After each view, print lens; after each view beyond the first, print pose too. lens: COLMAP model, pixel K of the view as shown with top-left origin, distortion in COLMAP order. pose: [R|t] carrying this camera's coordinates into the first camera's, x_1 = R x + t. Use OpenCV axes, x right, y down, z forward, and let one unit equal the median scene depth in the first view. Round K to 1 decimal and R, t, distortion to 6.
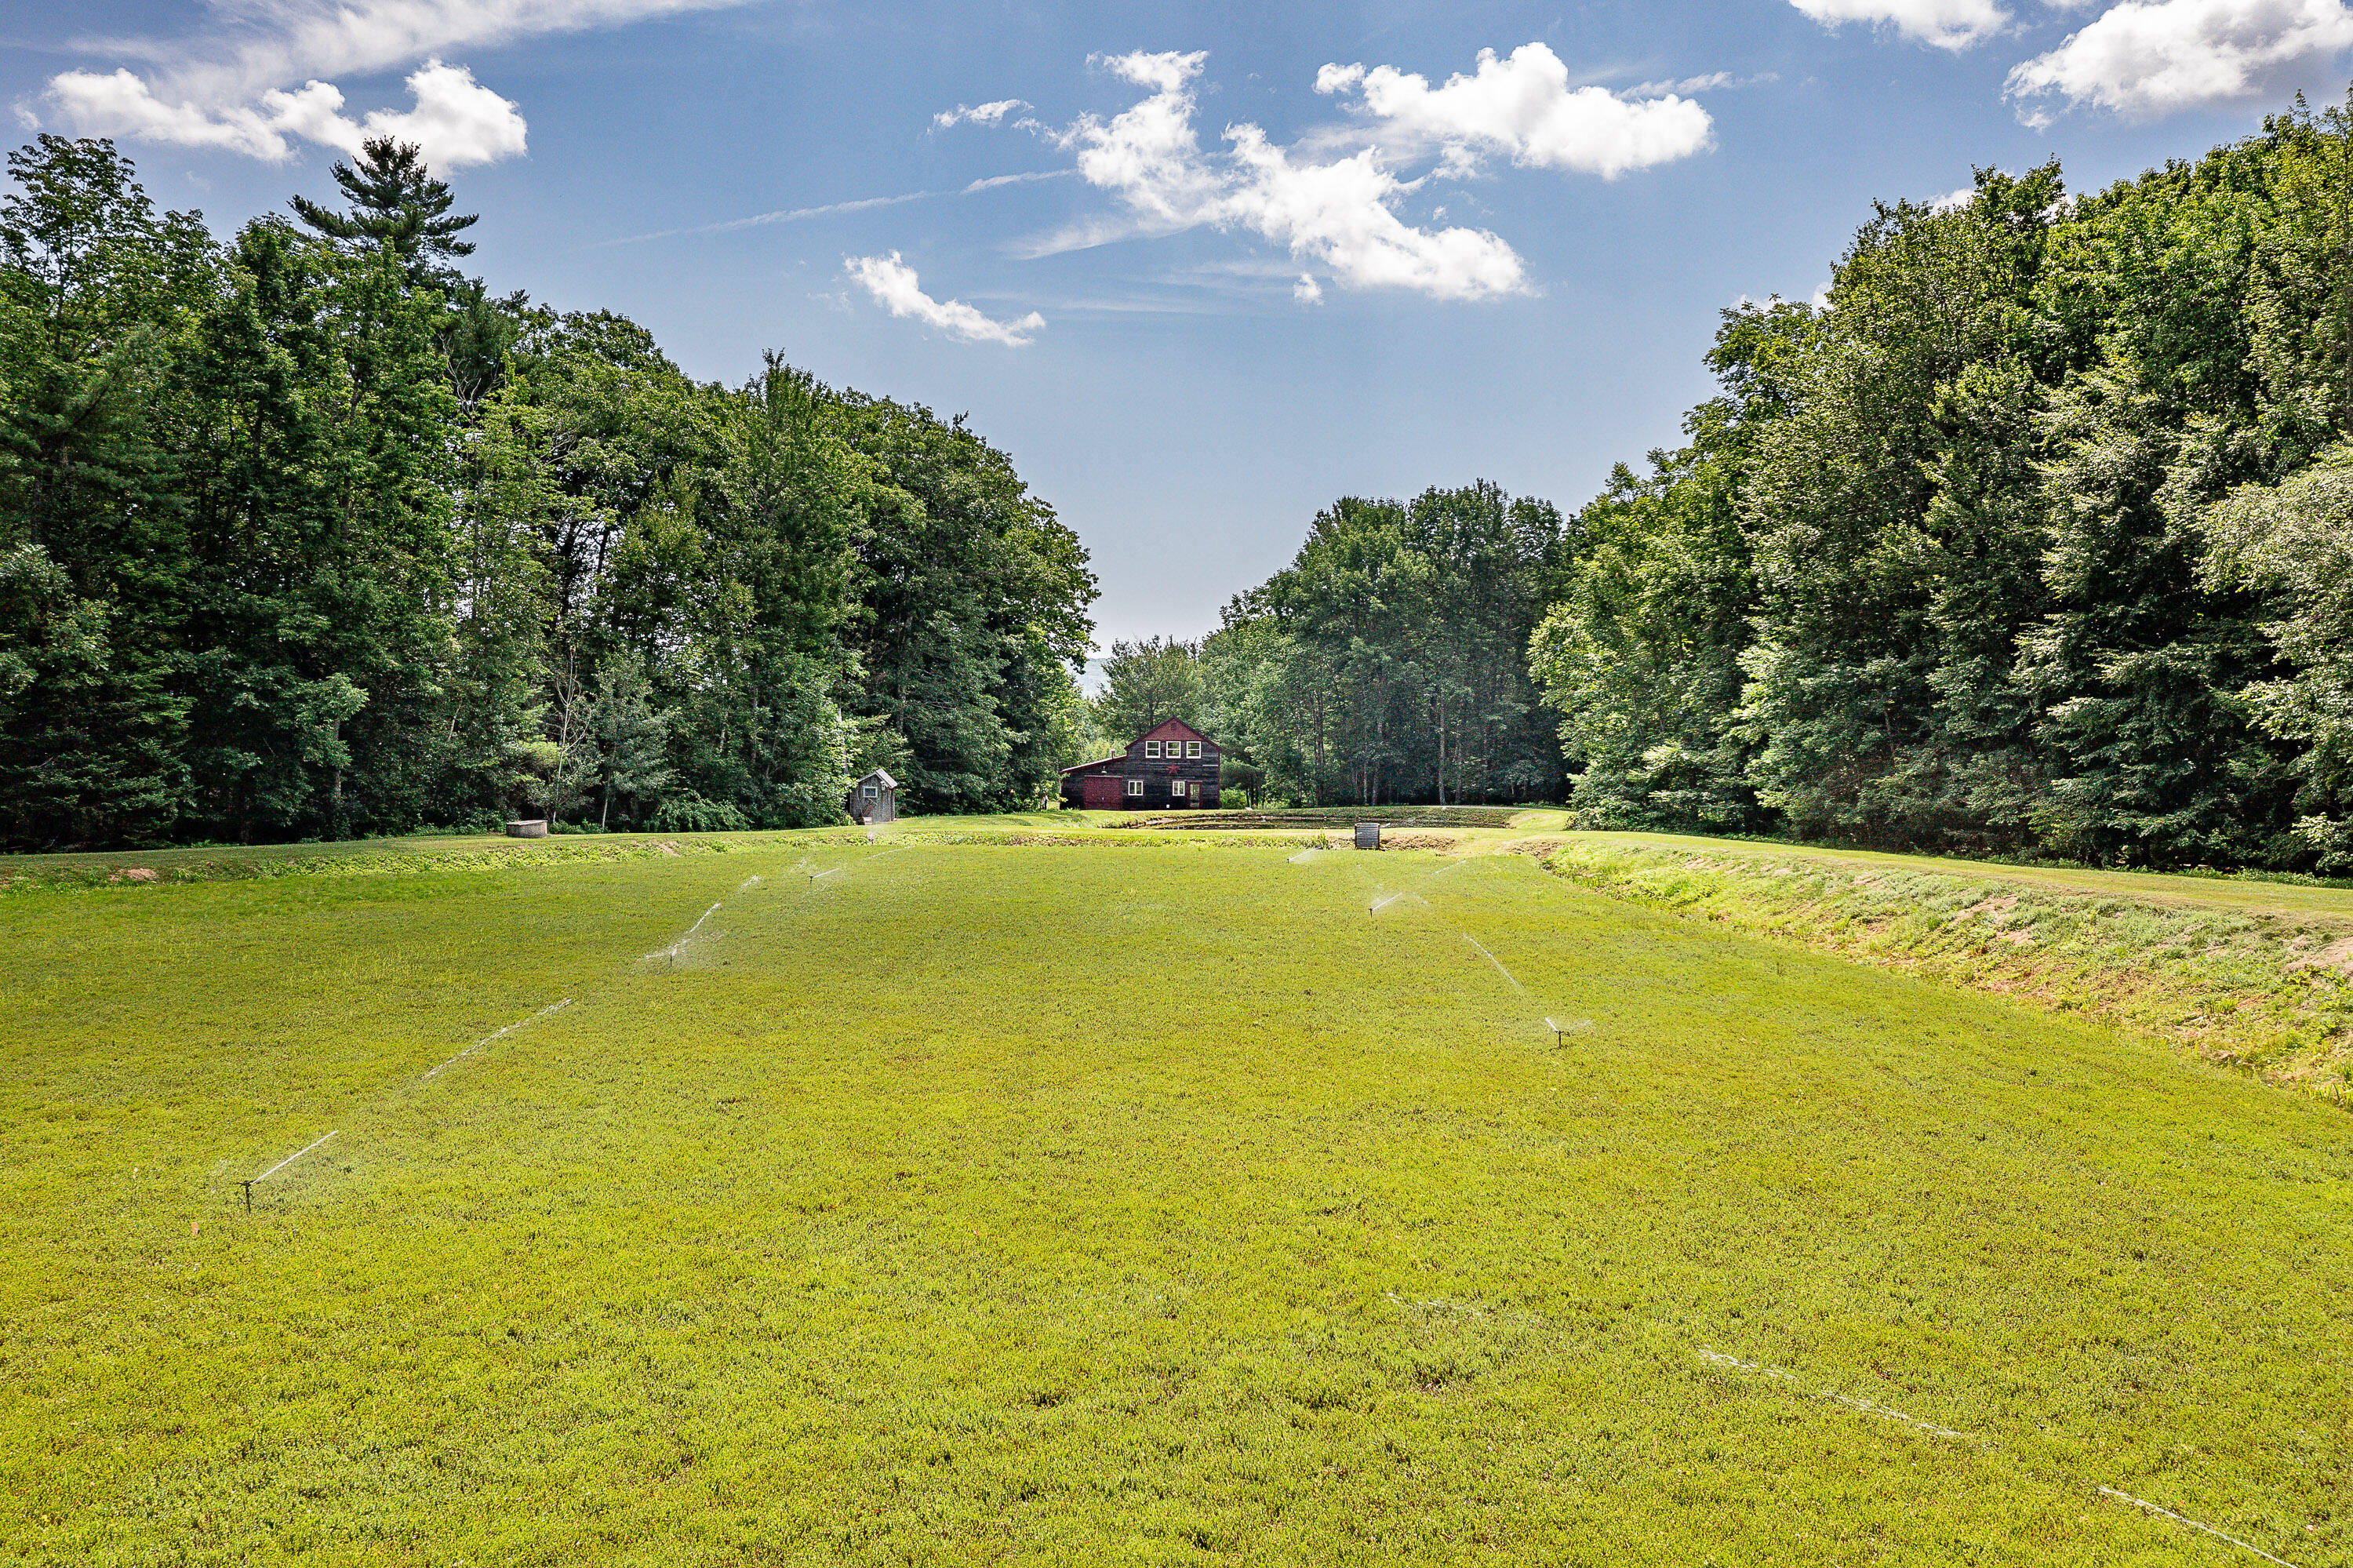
lens RADIAL K [[1894.7, 0, 1187.7], [0, 1894.7, 784.1], [0, 0, 1]] dist [0.043097, -0.011666]
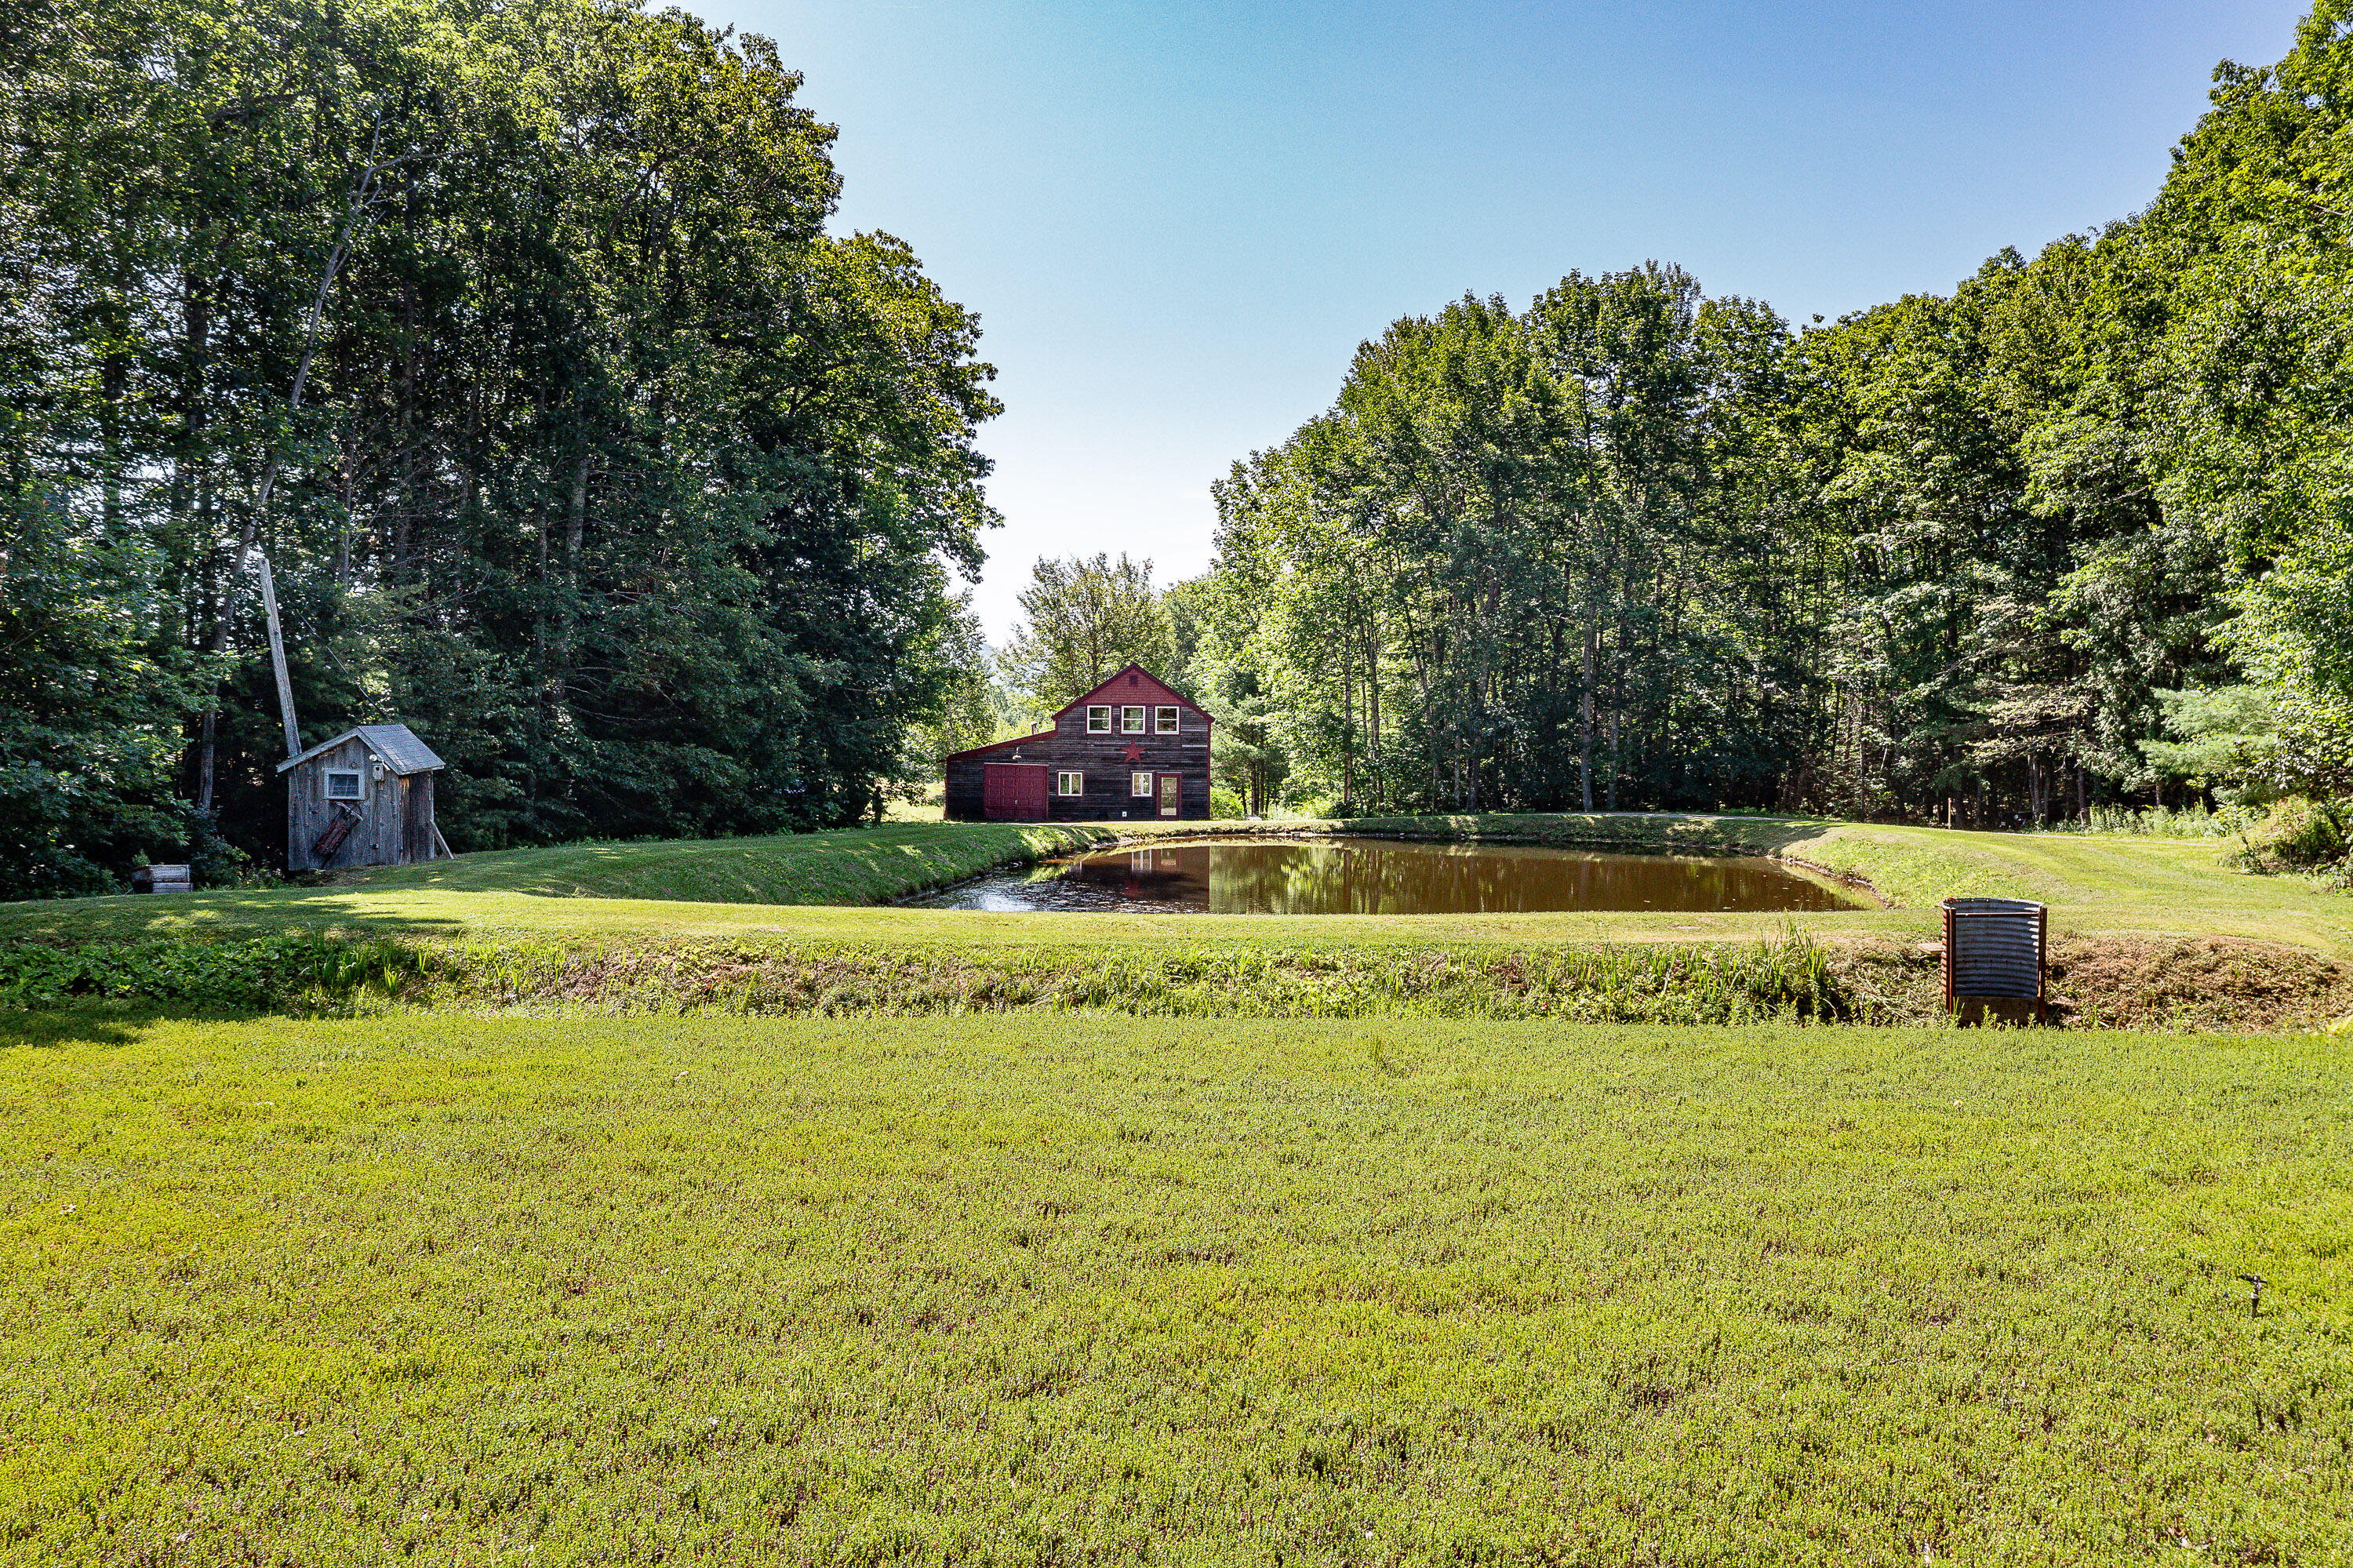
lens RADIAL K [[1894.7, 0, 1165.4], [0, 1894.7, 786.6], [0, 0, 1]] dist [0.043097, -0.011666]
pose [[0.999759, -0.000338, 0.021937, -0.010889], [0.000356, 1.000000, -0.000811, 0.003526], [-0.021937, 0.000818, 0.999759, 0.412813]]
